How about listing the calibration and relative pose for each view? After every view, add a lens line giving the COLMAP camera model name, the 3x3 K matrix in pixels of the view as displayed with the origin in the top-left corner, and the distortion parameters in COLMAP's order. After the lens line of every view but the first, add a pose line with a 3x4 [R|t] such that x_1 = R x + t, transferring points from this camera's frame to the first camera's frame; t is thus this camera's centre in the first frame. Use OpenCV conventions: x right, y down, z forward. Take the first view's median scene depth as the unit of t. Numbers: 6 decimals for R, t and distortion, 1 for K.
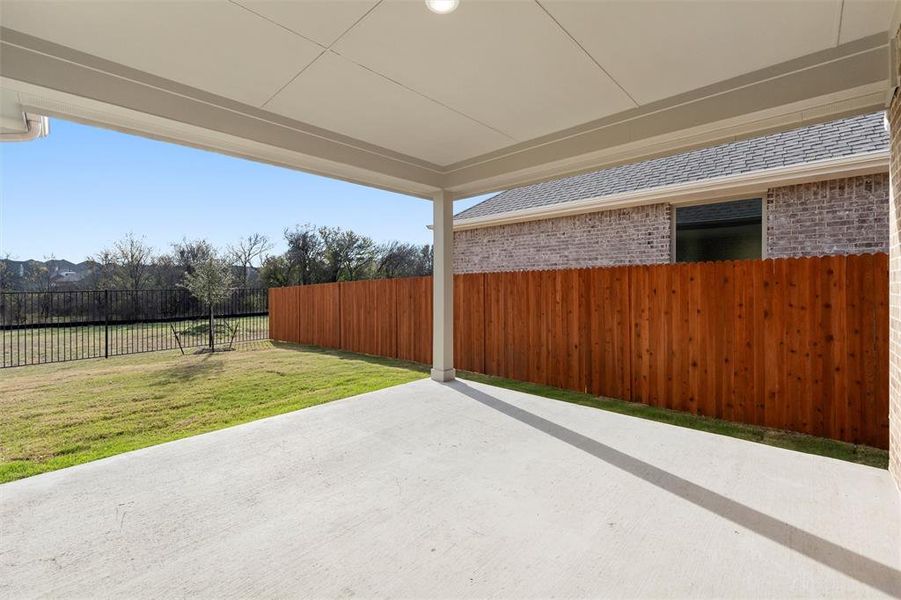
lens RADIAL K [[373.6, 0, 446.7], [0, 373.6, 285.7], [0, 0, 1]] dist [-0.000562, -0.000242]
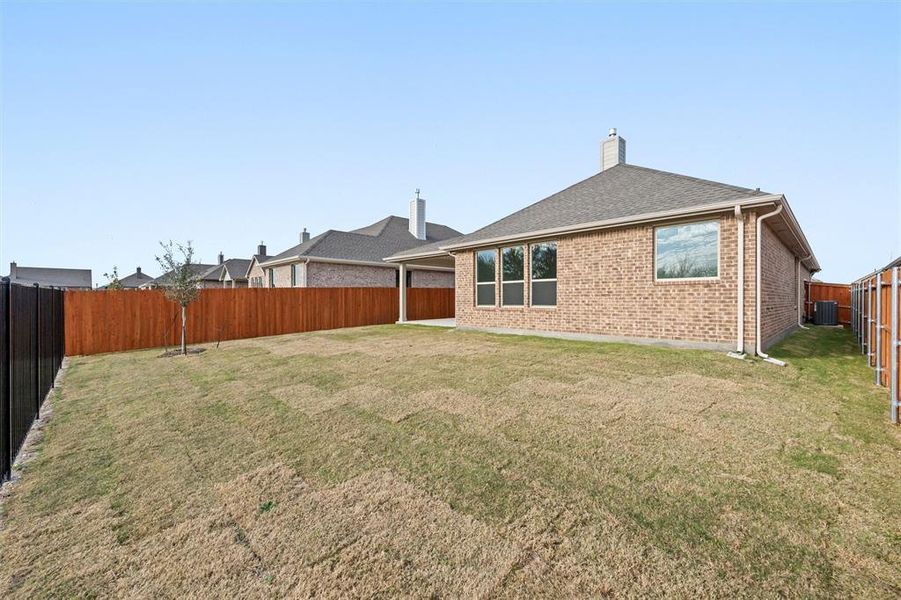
lens RADIAL K [[373.6, 0, 450.5], [0, 373.6, 300.0], [0, 0, 1]] dist [0.000672, 0.000008]
pose [[0.029766, 0.000895, 0.999556, -2.331651], [0.007331, 0.999973, -0.001113, 0.057633], [-0.999530, 0.007361, 0.029758, 0.393008]]
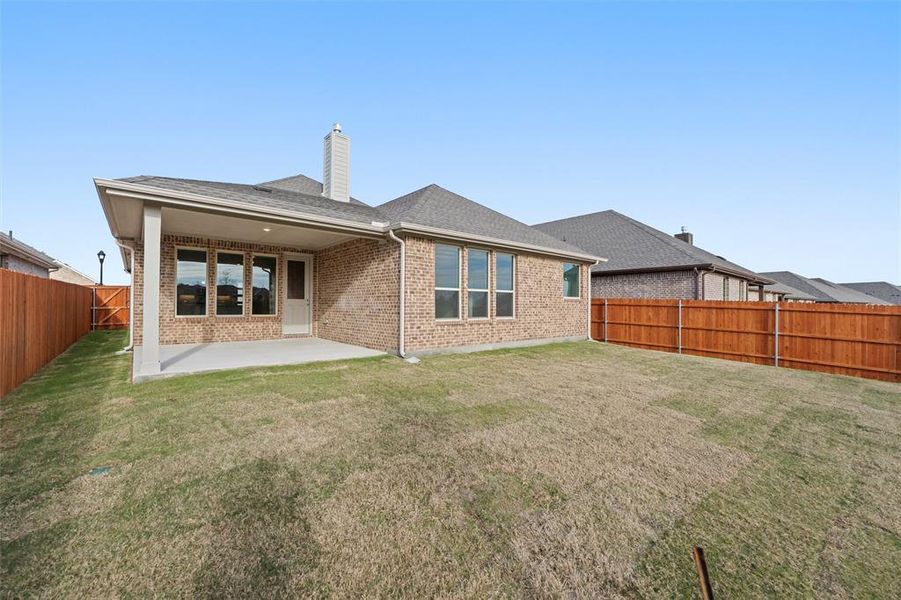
lens RADIAL K [[365.4, 0, 444.5], [0, 365.4, 303.1], [0, 0, 1]] dist [0.000384, 0.000171]
pose [[-0.995266, -0.004832, 0.097067, -0.758191], [-0.005120, 0.999983, -0.002713, 0.032131], [-0.097052, -0.003197, -0.995274, 1.516586]]
